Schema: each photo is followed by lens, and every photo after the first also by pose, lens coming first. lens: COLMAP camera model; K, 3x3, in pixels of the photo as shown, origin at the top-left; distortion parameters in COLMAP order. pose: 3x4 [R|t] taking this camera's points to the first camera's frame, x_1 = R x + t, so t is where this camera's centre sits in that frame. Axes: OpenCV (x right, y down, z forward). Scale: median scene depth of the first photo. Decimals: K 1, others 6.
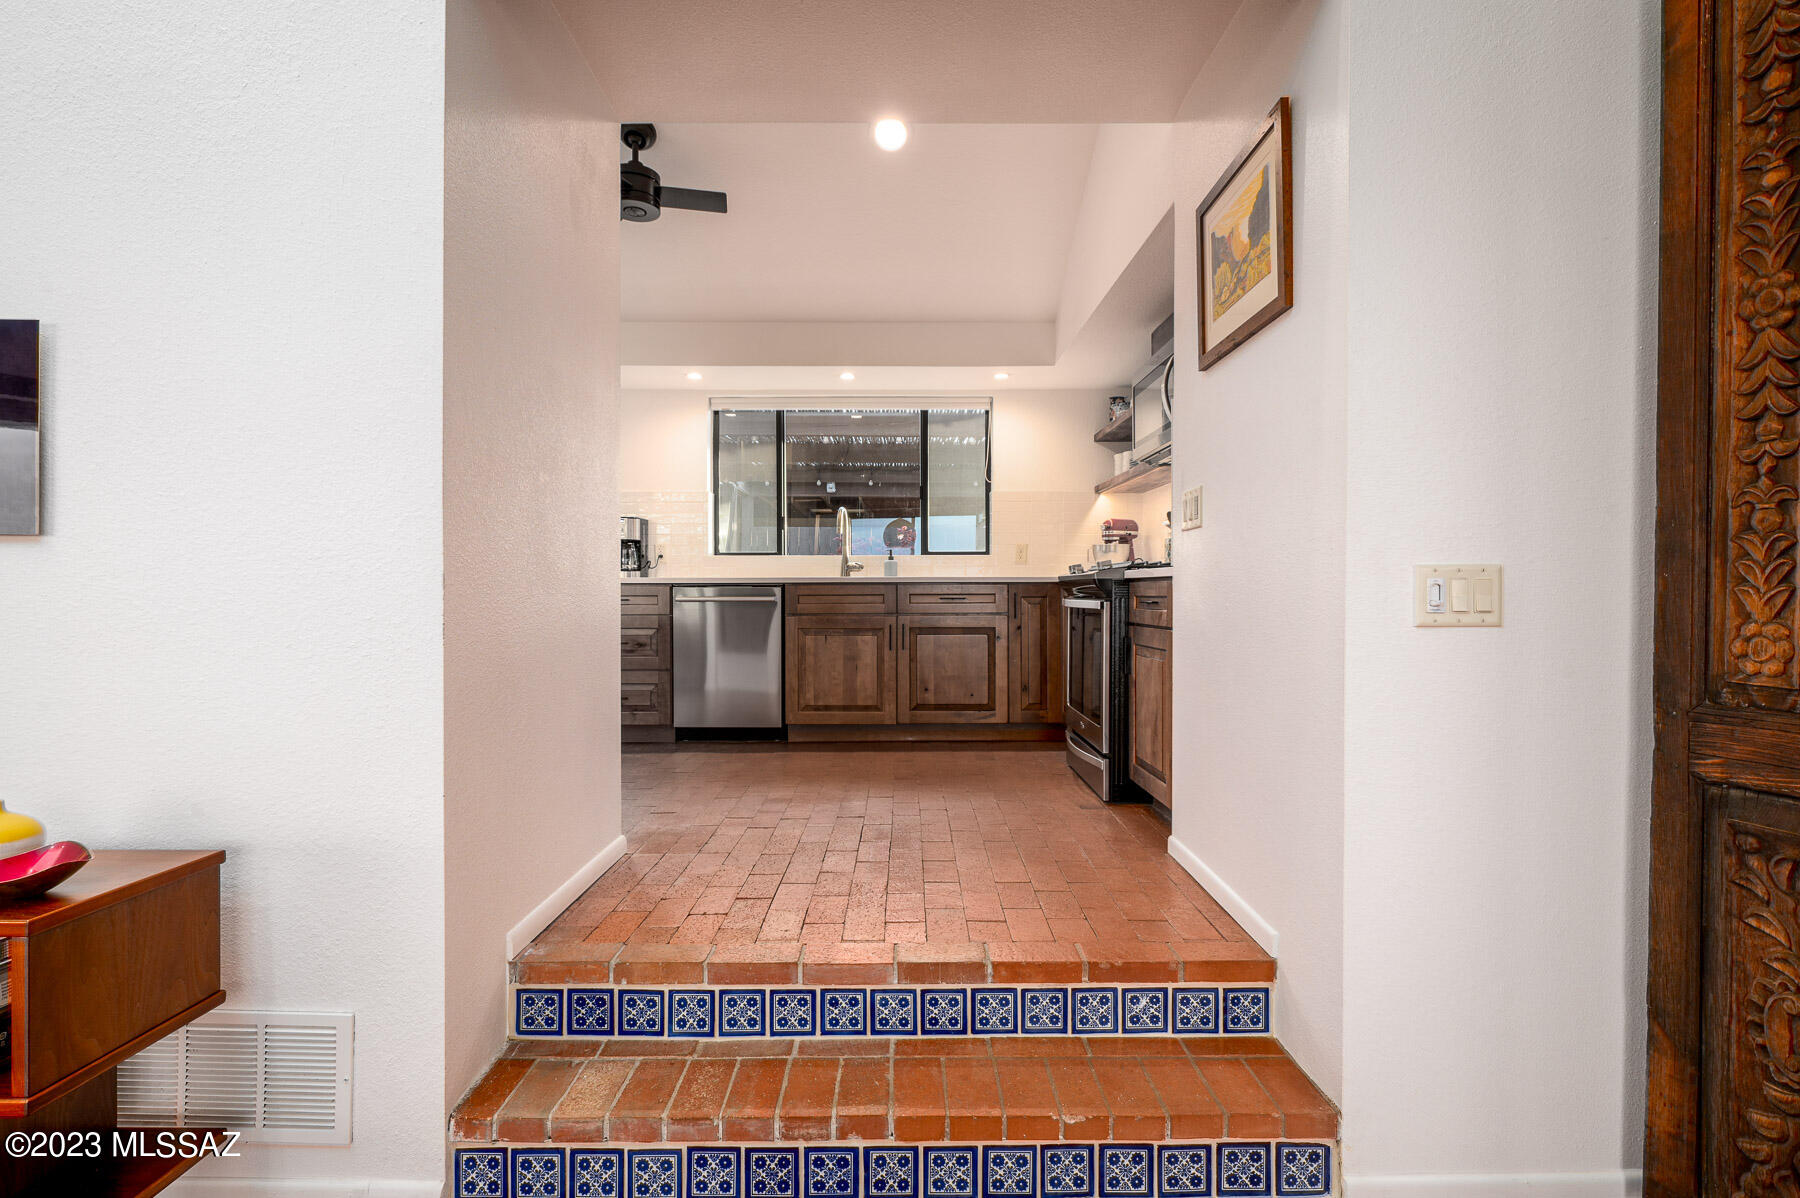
lens RADIAL K [[872.4, 0, 896.3], [0, 872.4, 583.1], [0, 0, 1]] dist [-0.013108, 0.000051]
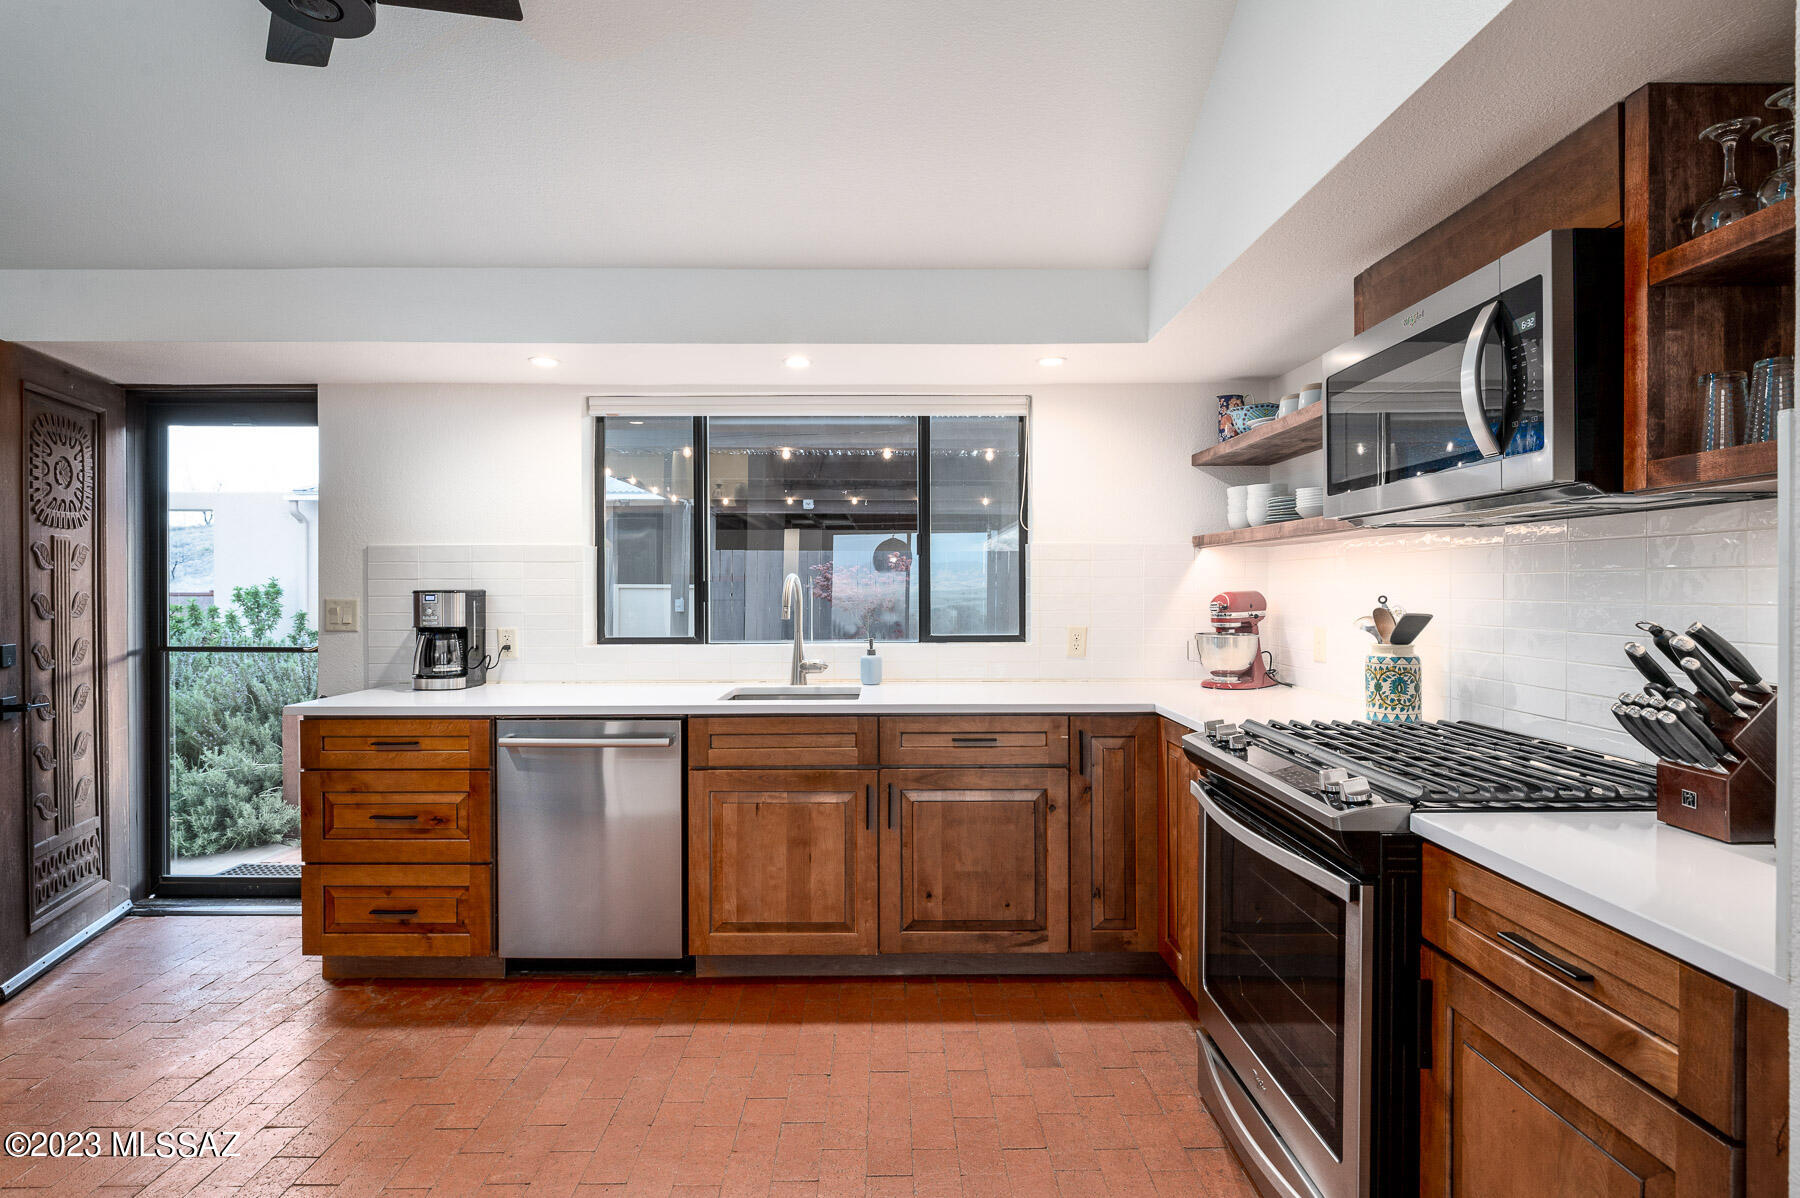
lens RADIAL K [[872.4, 0, 902.7], [0, 872.4, 587.9], [0, 0, 1]] dist [-0.013108, 0.000051]
pose [[0.999942, -0.002128, 0.010589, 0.011042], [0.002035, 0.999959, 0.008811, -0.089558], [-0.010607, -0.008789, 0.999905, 0.414903]]
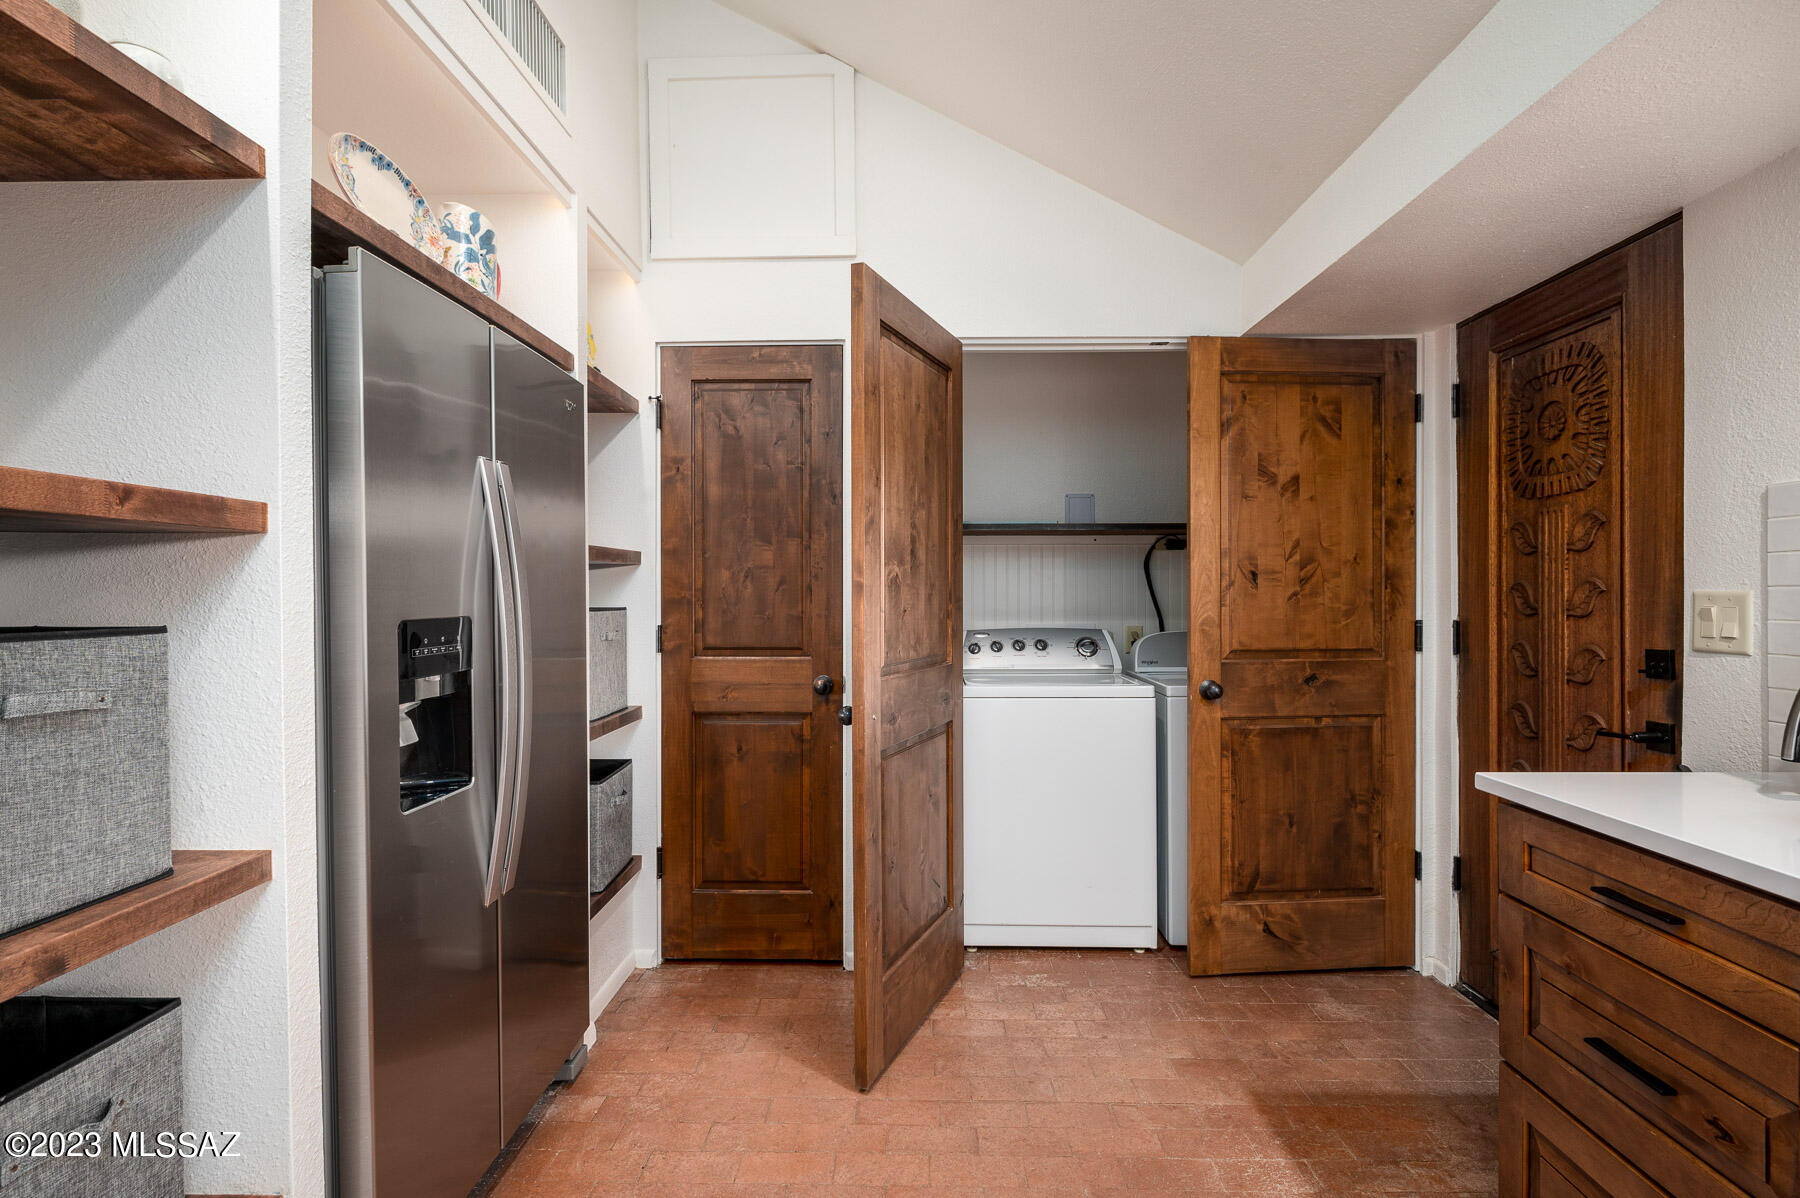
lens RADIAL K [[872.4, 0, 897.3], [0, 872.4, 595.1], [0, 0, 1]] dist [-0.013108, 0.000051]
pose [[-0.030363, 0.001506, -0.999538, -0.055292], [0.004611, 0.999988, 0.001367, -0.076024], [0.999528, -0.004567, -0.030369, 0.781731]]
